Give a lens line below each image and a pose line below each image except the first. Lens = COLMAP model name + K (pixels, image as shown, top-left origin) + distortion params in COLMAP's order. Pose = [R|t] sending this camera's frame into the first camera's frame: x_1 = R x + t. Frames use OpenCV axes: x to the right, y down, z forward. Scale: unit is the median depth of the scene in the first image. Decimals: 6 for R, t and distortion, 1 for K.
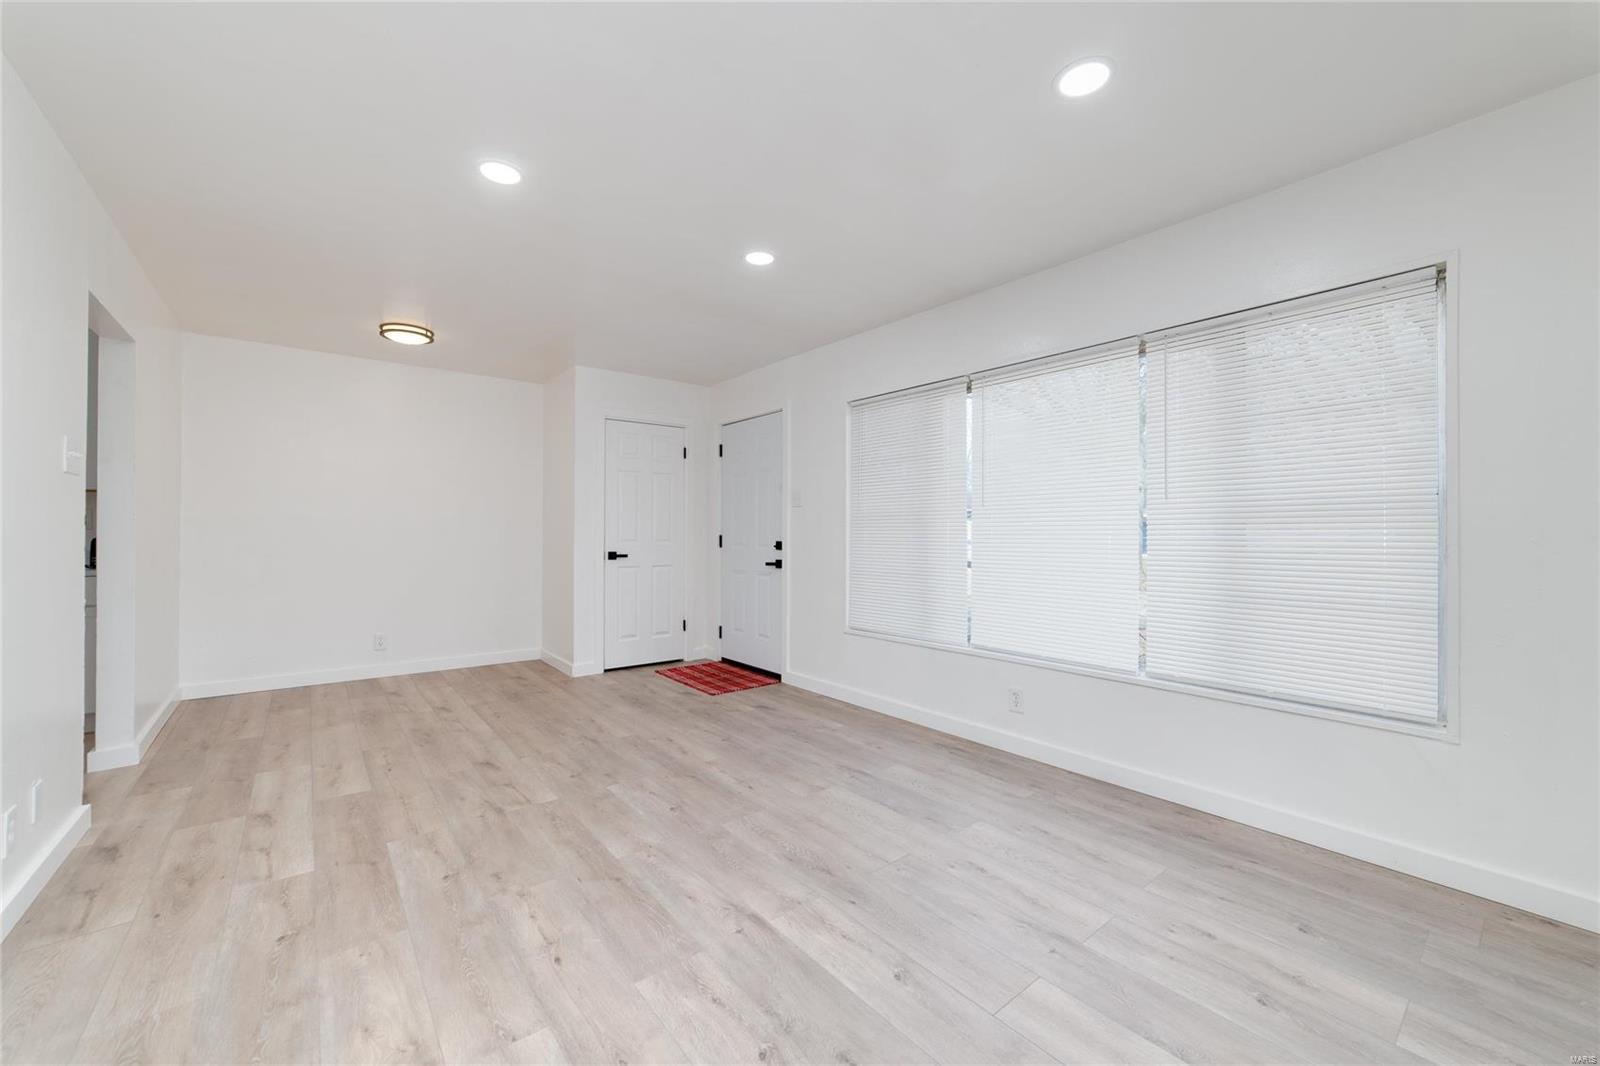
lens RADIAL K [[618.6, 0, 805.6], [0, 618.6, 529.8], [0, 0, 1]] dist [-0.024989, 0.008662]
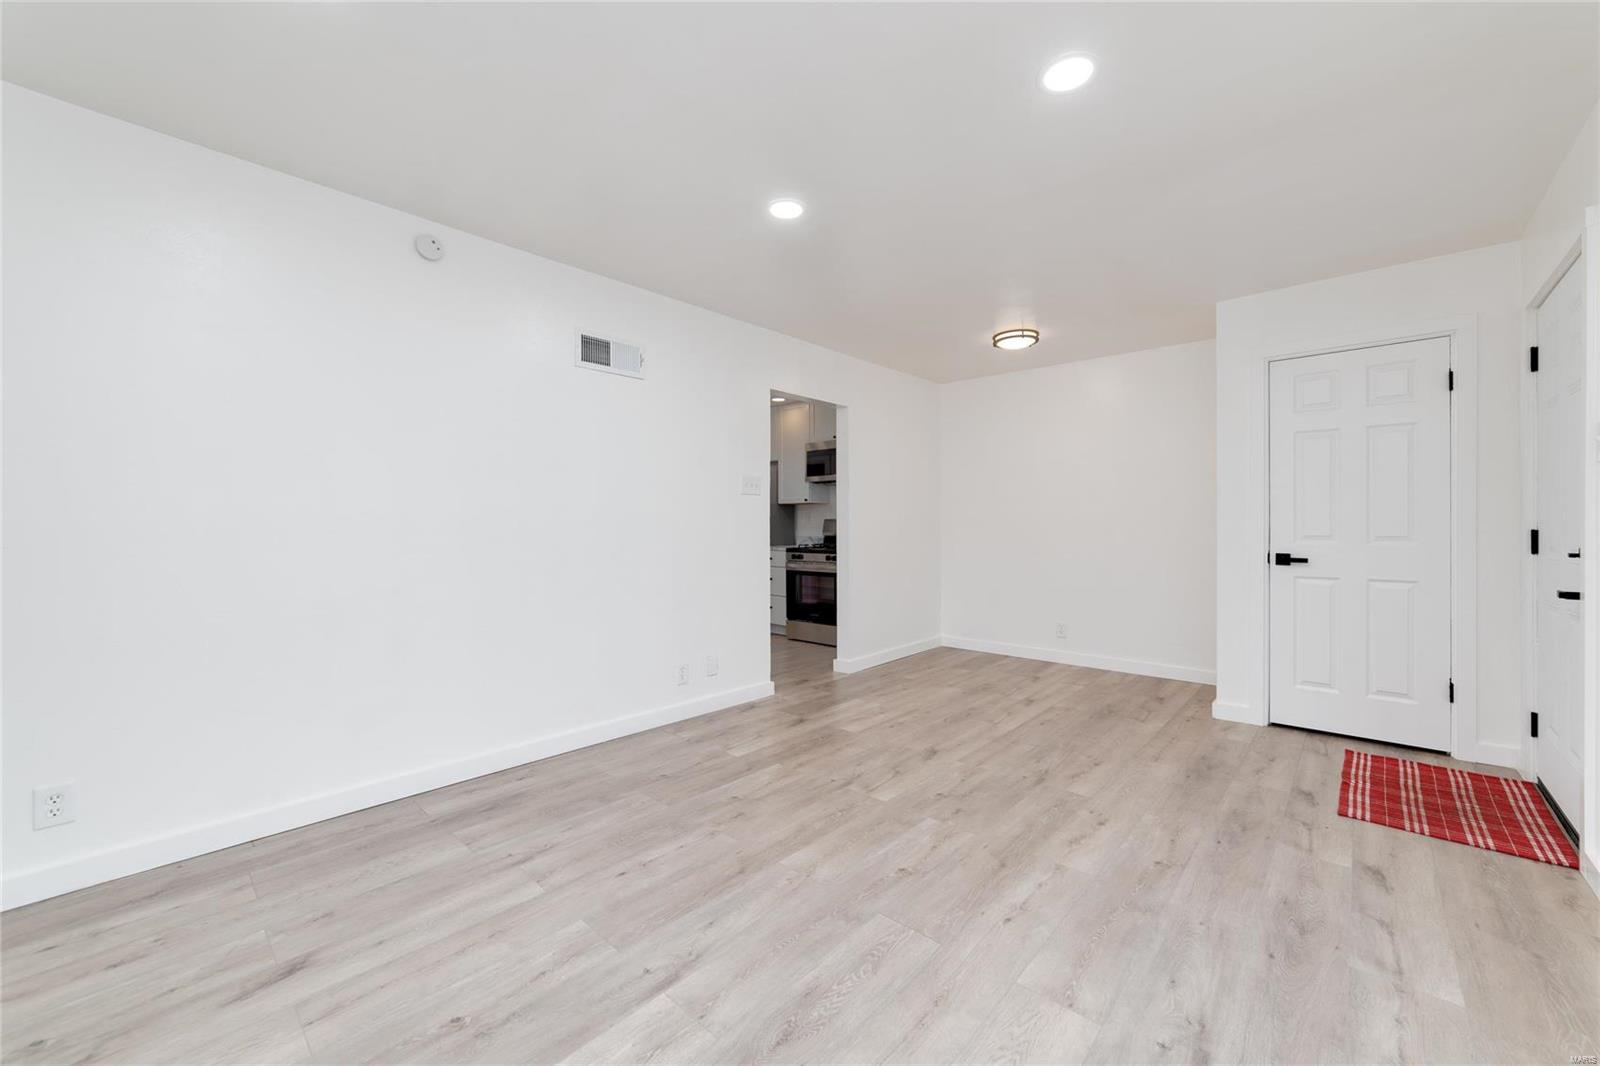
lens RADIAL K [[618.6, 0, 805.6], [0, 618.6, 529.8], [0, 0, 1]] dist [-0.024989, 0.008662]
pose [[0.148365, 0.001344, -0.988932, 0.490999], [0.009830, 0.999948, 0.002834, 0.003886], [0.988884, -0.010142, 0.148344, 0.665851]]
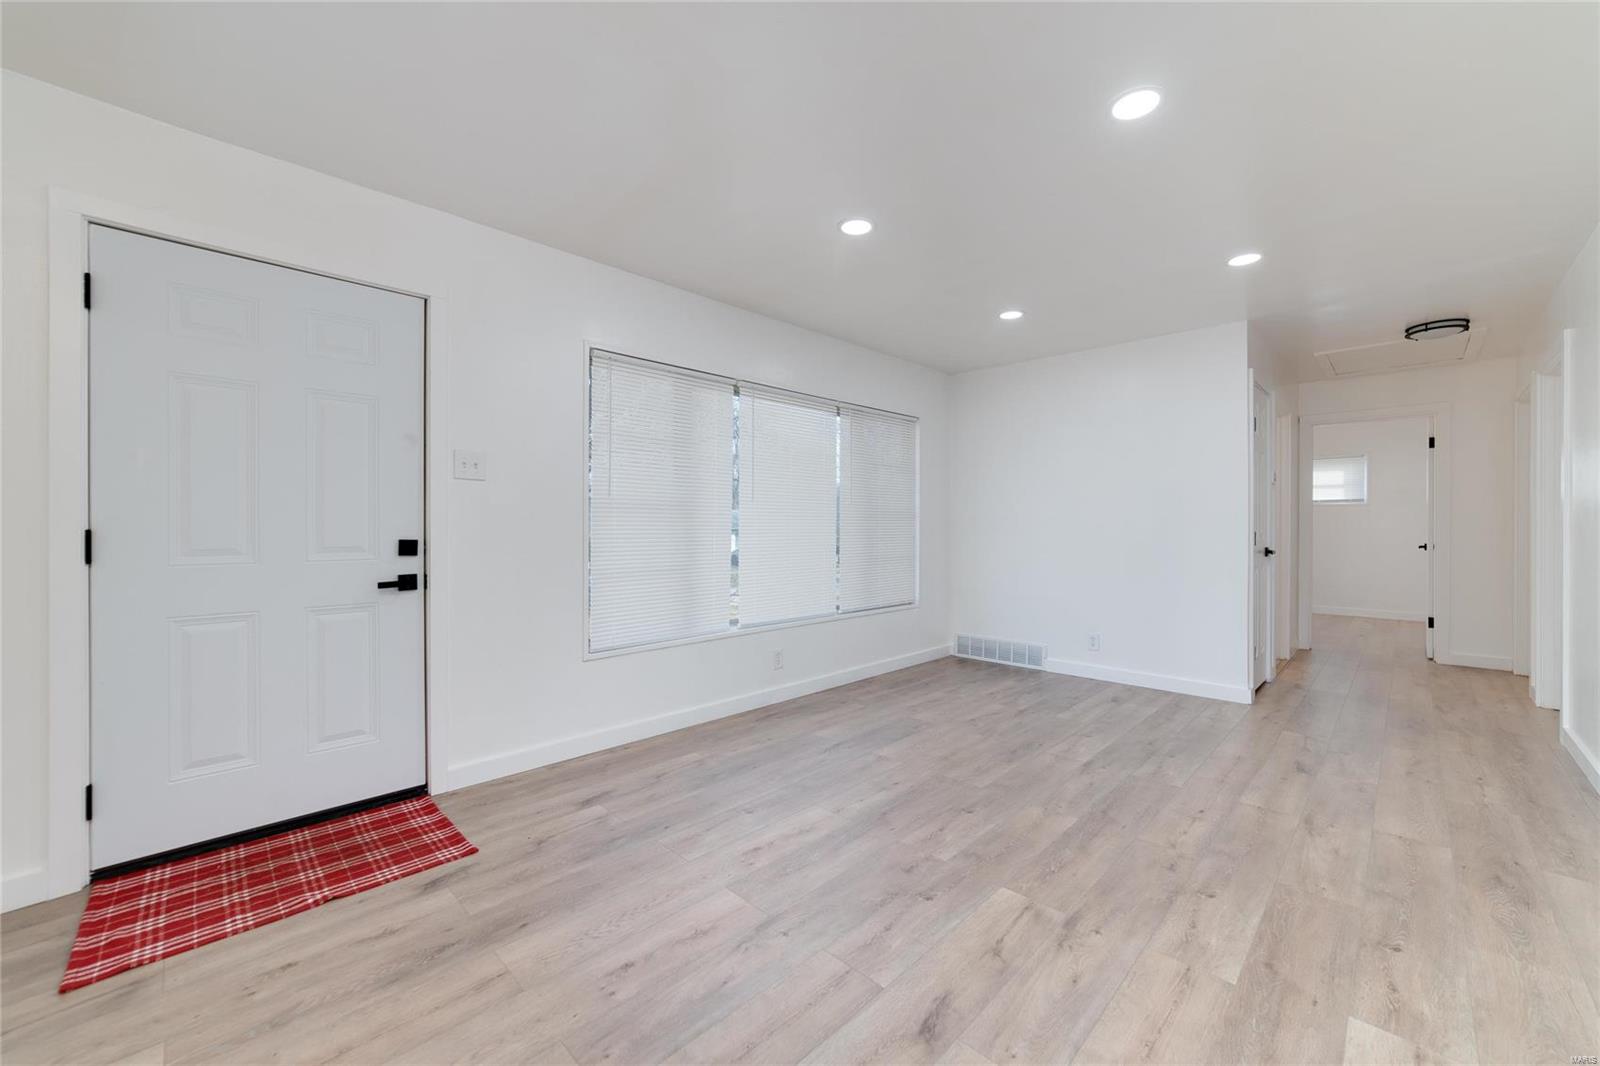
lens RADIAL K [[618.6, 0, 805.6], [0, 618.6, 529.8], [0, 0, 1]] dist [-0.024989, 0.008662]
pose [[-0.101972, -0.010453, 0.994732, -1.005439], [-0.009352, 0.999911, 0.009549, 0.002241], [-0.994743, -0.008329, -0.102061, 1.191823]]
